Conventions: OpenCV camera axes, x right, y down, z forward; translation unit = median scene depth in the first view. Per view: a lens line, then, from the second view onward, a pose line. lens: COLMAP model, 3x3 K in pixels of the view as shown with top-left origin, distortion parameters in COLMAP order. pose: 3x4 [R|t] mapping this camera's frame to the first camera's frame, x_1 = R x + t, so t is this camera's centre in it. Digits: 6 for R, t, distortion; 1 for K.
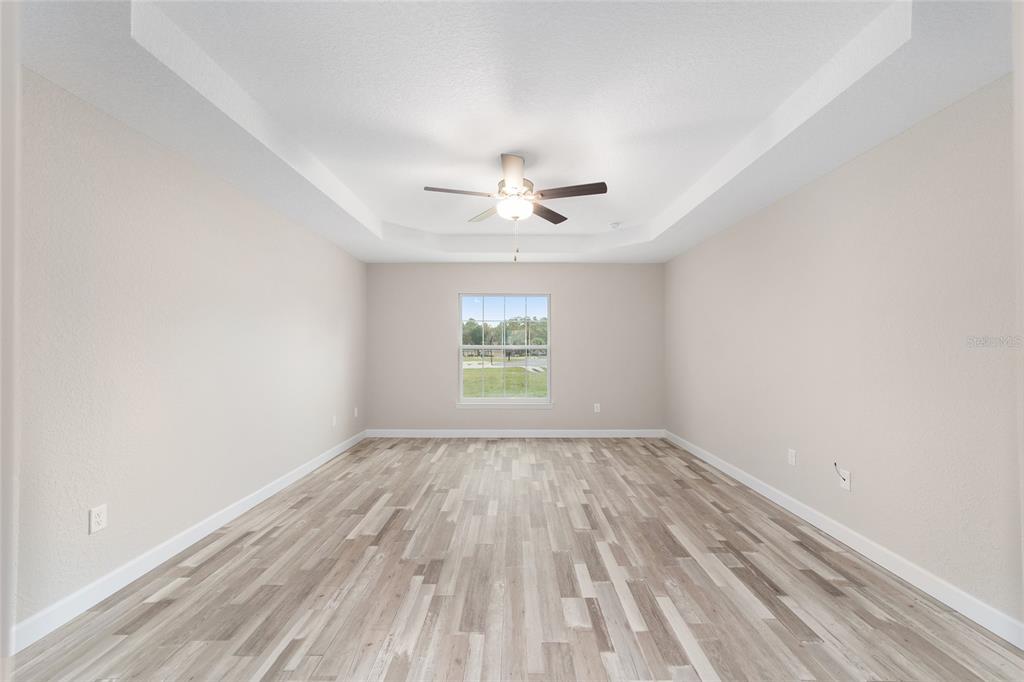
lens RADIAL K [[393.8, 0, 512.8], [0, 393.8, 345.8], [0, 0, 1]] dist [-0.018278, 0.009270]
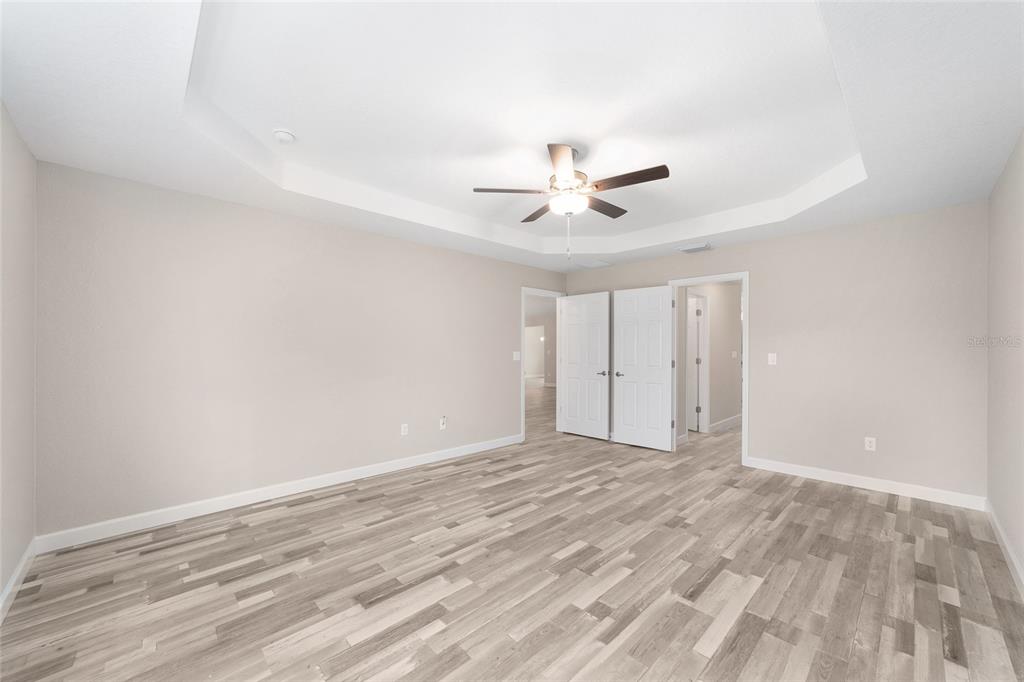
lens RADIAL K [[393.8, 0, 512.8], [0, 393.8, 345.8], [0, 0, 1]] dist [-0.018278, 0.009270]
pose [[-0.694657, 0.007715, 0.719299, -0.626623], [-0.002472, 0.999911, -0.013112, 0.003992], [-0.719337, -0.010886, -0.694576, 1.875789]]
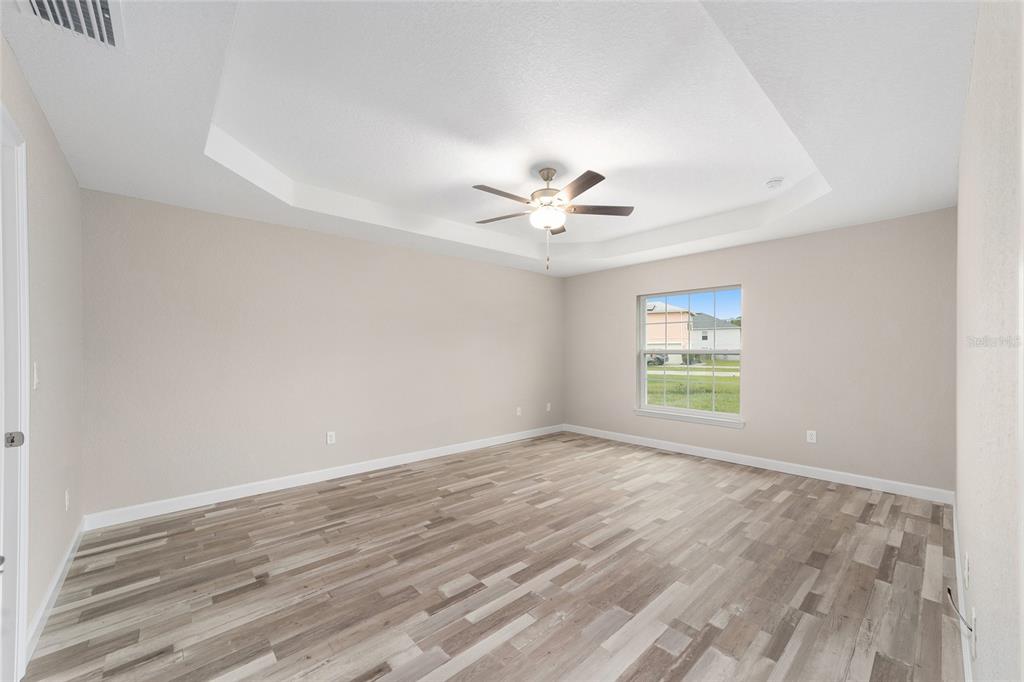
lens RADIAL K [[393.8, 0, 512.8], [0, 393.8, 345.8], [0, 0, 1]] dist [-0.018278, 0.009270]
pose [[0.672583, -0.011468, -0.739933, 0.771626], [0.005444, 0.999930, -0.010549, -0.005470], [0.740001, 0.003067, 0.672598, 0.234583]]
